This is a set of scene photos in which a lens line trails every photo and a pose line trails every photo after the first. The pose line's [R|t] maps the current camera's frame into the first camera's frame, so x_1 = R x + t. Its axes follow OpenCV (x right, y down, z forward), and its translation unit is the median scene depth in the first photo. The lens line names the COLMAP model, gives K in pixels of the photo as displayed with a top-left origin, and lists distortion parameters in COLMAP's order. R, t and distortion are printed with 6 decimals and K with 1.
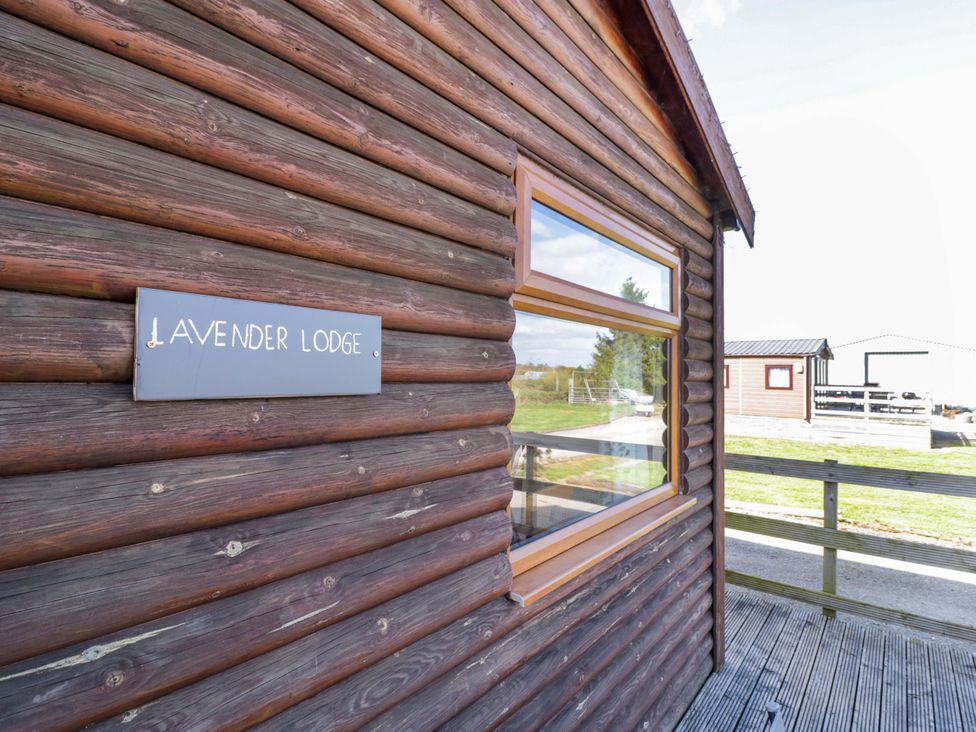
lens RADIAL K [[505.5, 0, 487.2], [0, 505.5, 360.6], [0, 0, 1]] dist [-0.003757, -0.012428]
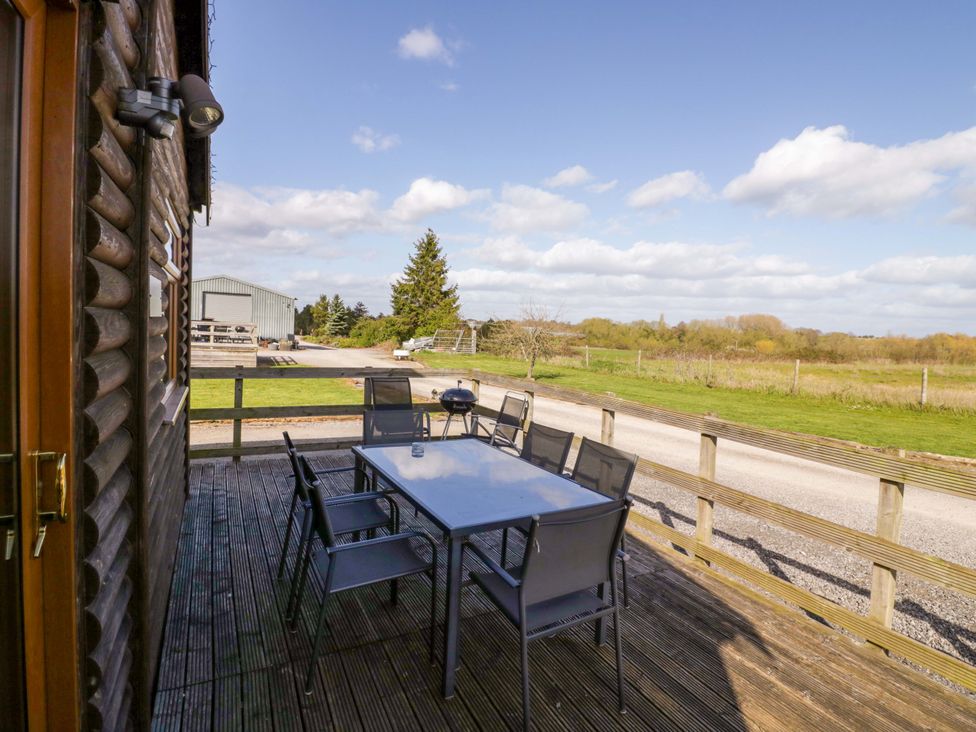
lens RADIAL K [[505.5, 0, 491.9], [0, 505.5, 361.1], [0, 0, 1]] dist [-0.003757, -0.012428]
pose [[0.376944, -0.046912, 0.925047, -0.496365], [-0.075379, 0.993850, 0.081118, -0.007334], [-0.923164, -0.100306, 0.371090, -0.336360]]
